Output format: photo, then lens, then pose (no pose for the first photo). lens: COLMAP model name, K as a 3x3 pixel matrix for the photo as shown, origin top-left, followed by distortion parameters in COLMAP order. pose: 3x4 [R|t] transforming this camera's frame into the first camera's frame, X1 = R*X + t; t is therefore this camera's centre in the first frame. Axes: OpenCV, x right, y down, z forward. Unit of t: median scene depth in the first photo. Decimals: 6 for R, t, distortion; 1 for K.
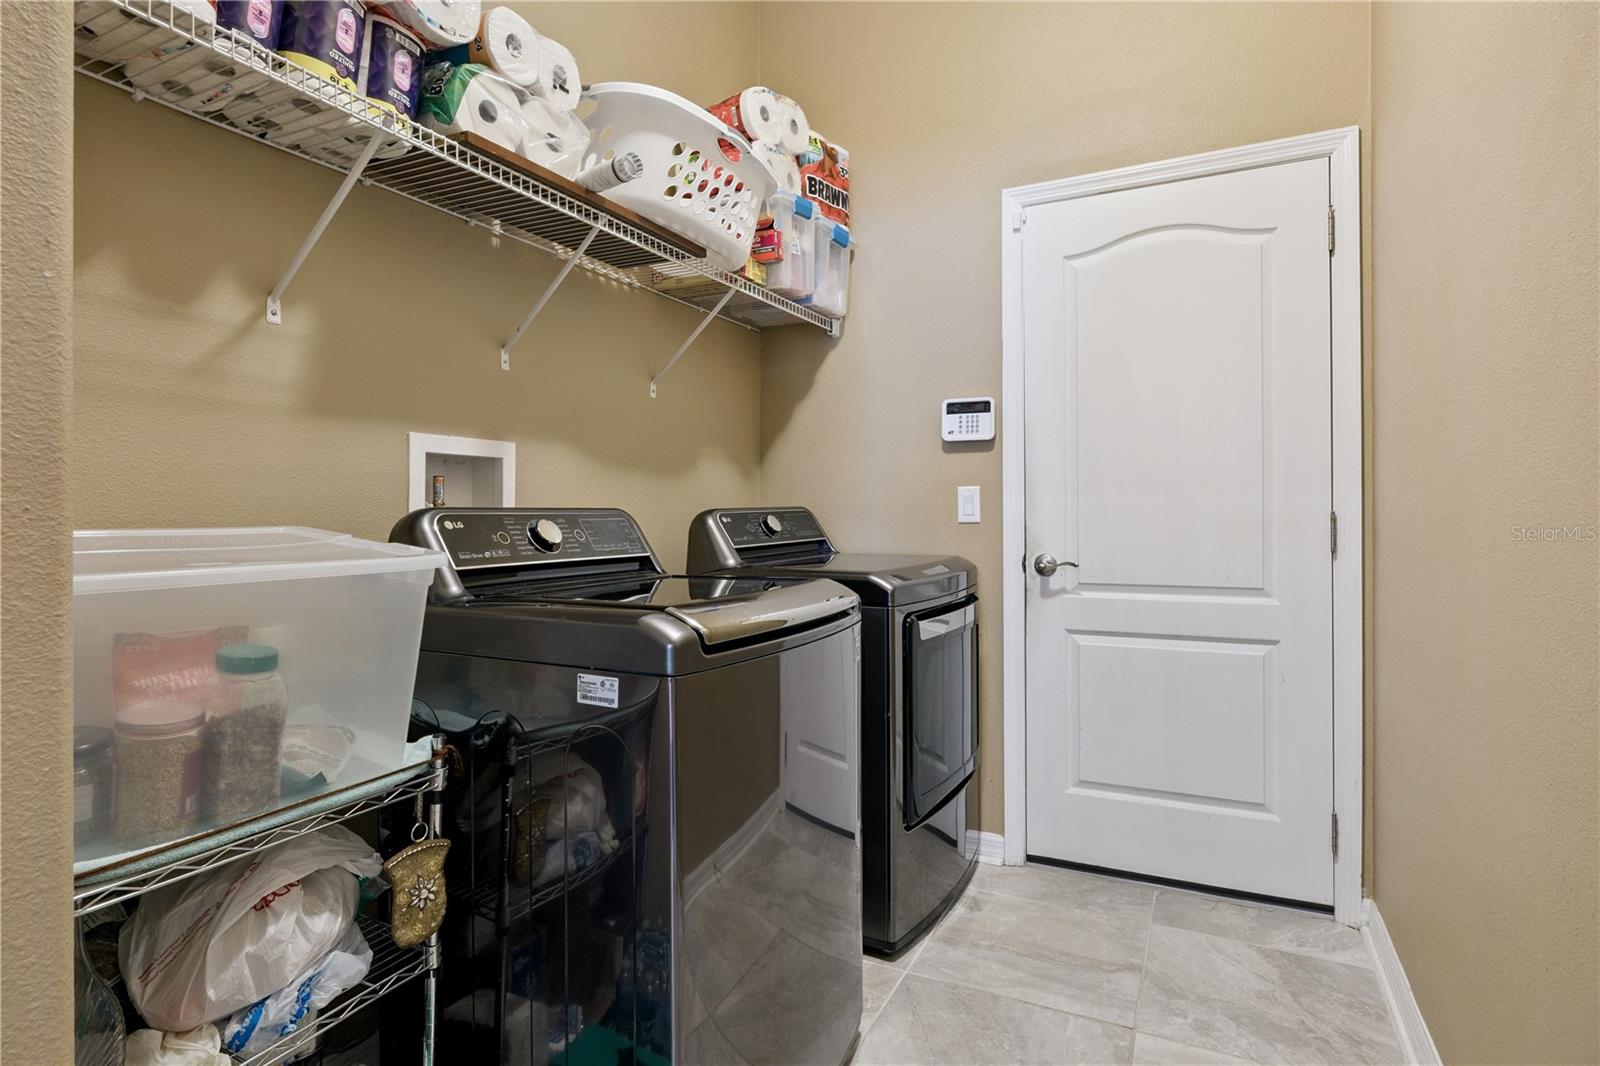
lens RADIAL K [[855.0, 0, 795.8], [0, 855.0, 514.0], [0, 0, 1]] dist [-0.004922, -0.000633]
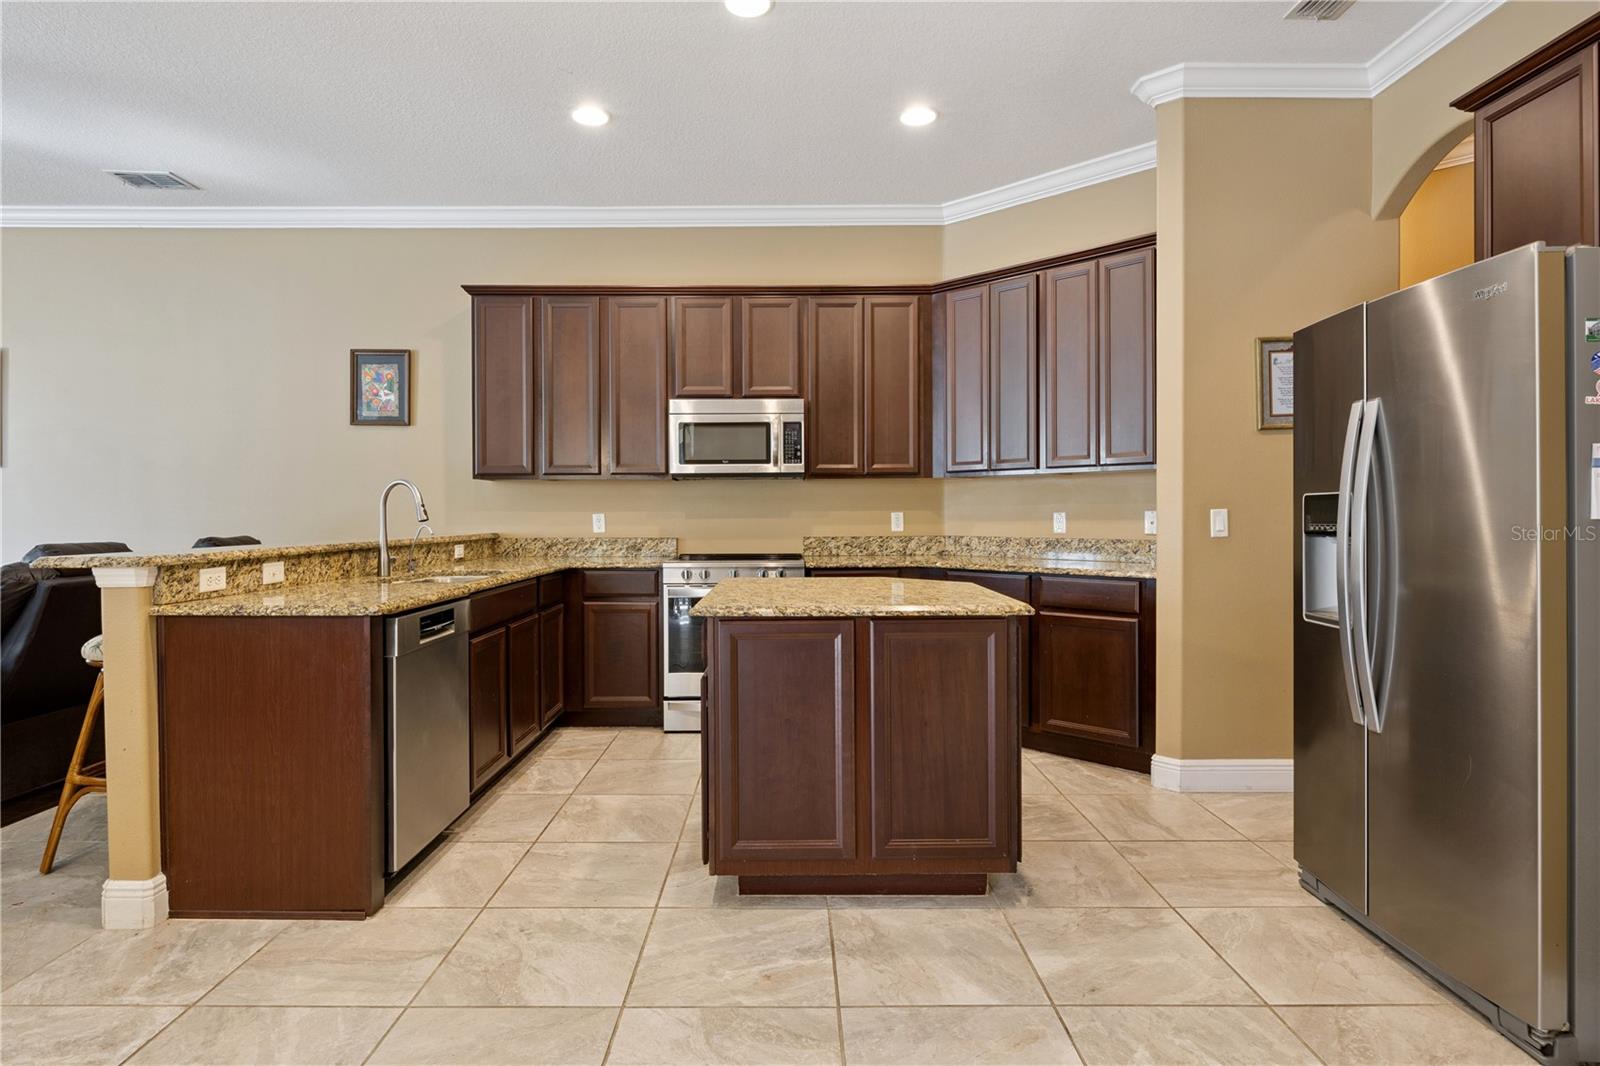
lens RADIAL K [[855.0, 0, 795.8], [0, 855.0, 514.0], [0, 0, 1]] dist [-0.004922, -0.000633]
pose [[-0.896117, 0.005322, -0.443785, 0.786304], [0.004616, 0.999986, 0.002673, -0.047547], [0.443793, 0.000347, -0.896129, 2.285553]]
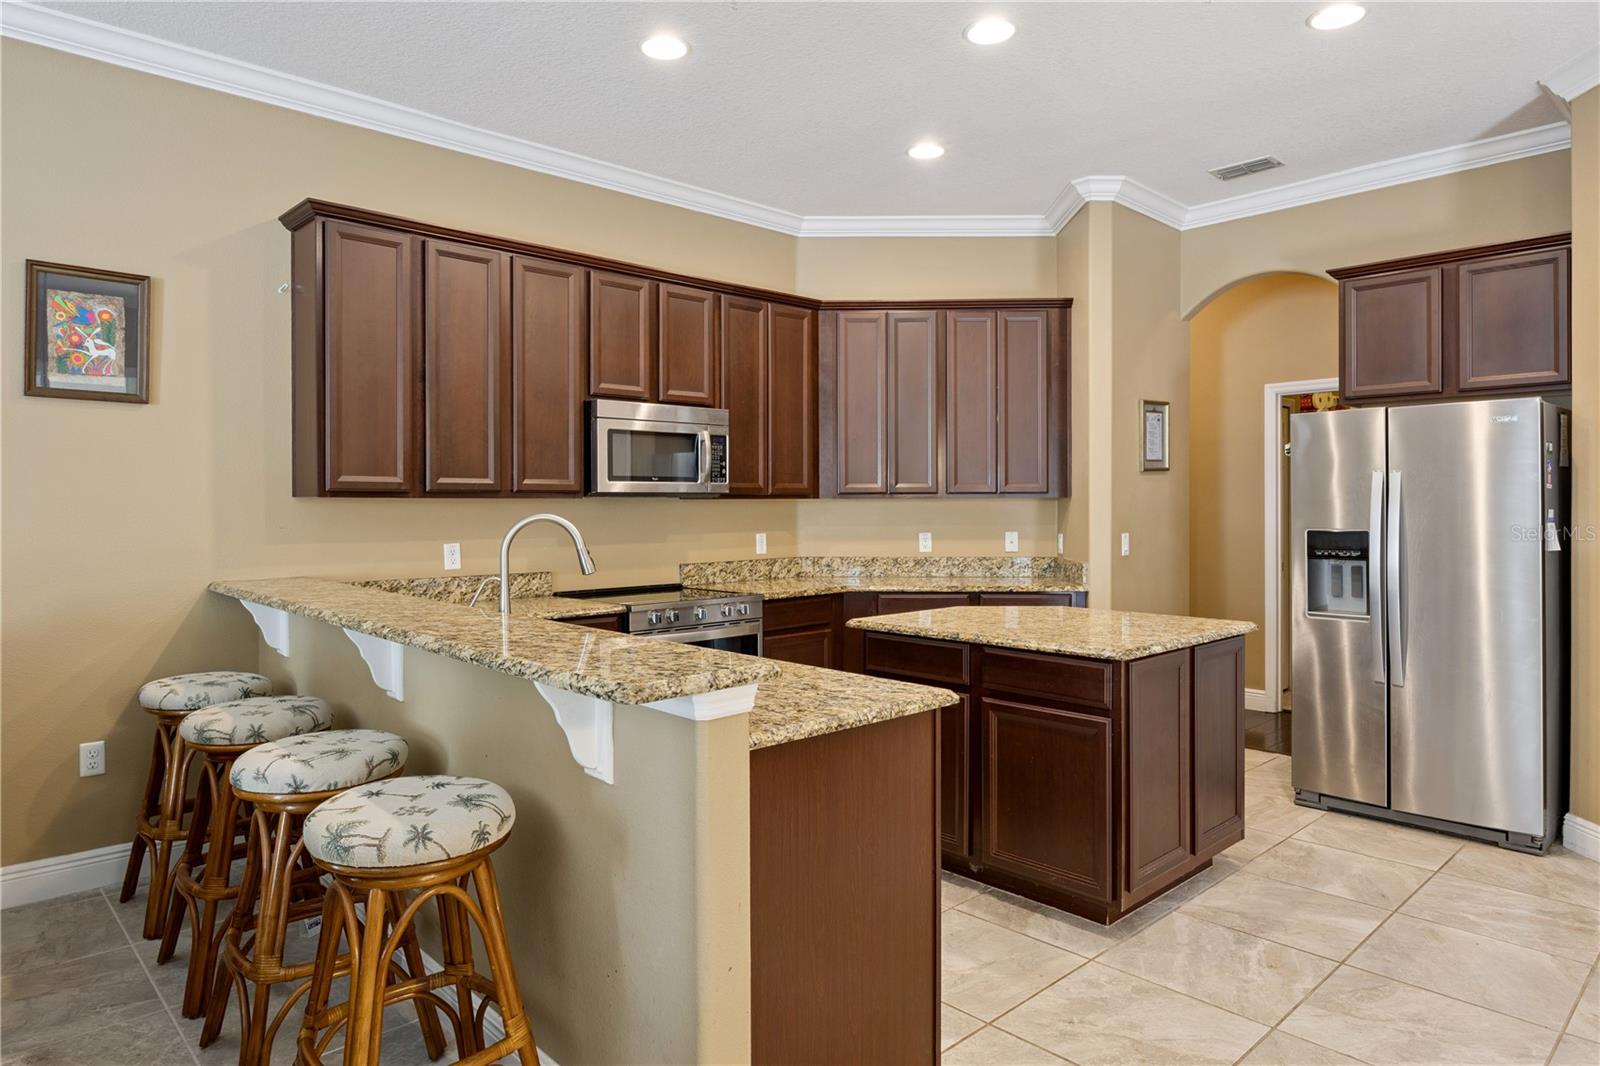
lens RADIAL K [[960.5, 0, 792.4], [0, 960.5, 503.4], [0, 0, 1]] dist [-0.010670, 0.000567]
pose [[-0.357020, 0.002019, -0.934094, 1.965586], [0.002134, 0.999997, 0.001346, -0.140442], [0.934094, -0.001513, -0.357024, 1.062506]]
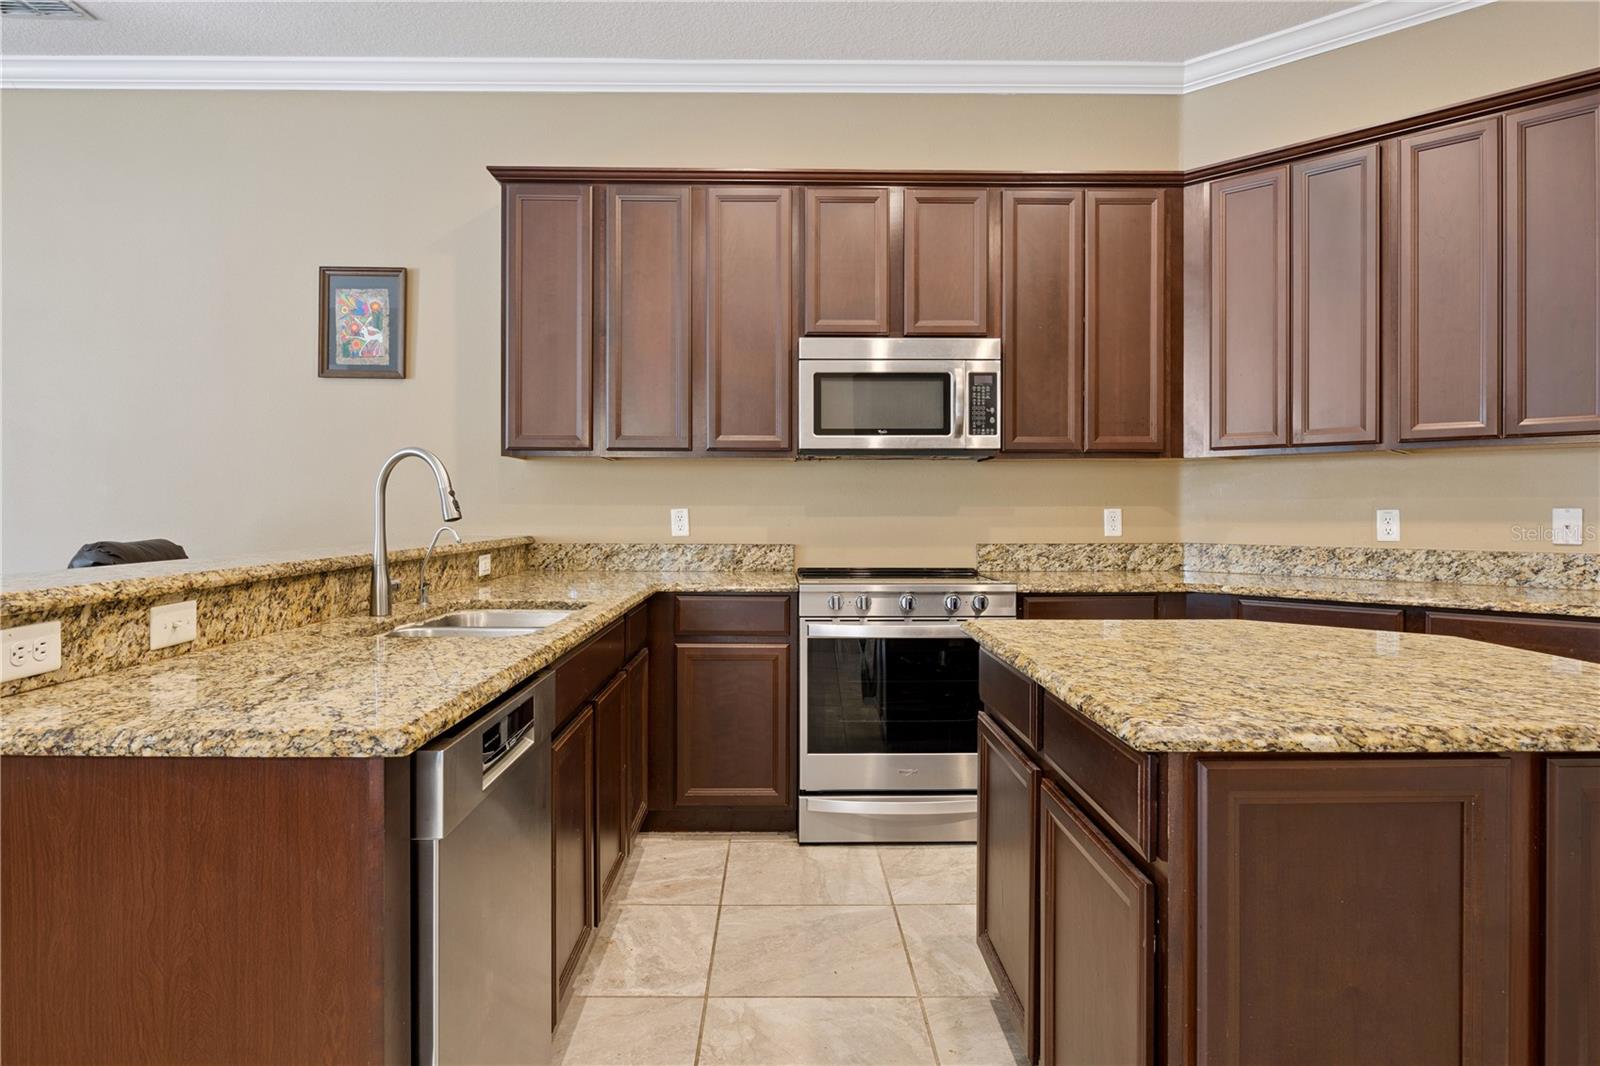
lens RADIAL K [[914.7, 0, 793.6], [0, 914.7, 505.5], [0, 0, 1]] dist [-0.013755, 0.001497]
pose [[-0.892674, -0.001037, -0.450701, 0.820319], [-0.000187, 0.999998, -0.001930, -0.046873], [0.450703, -0.001639, -0.892673, 1.440358]]
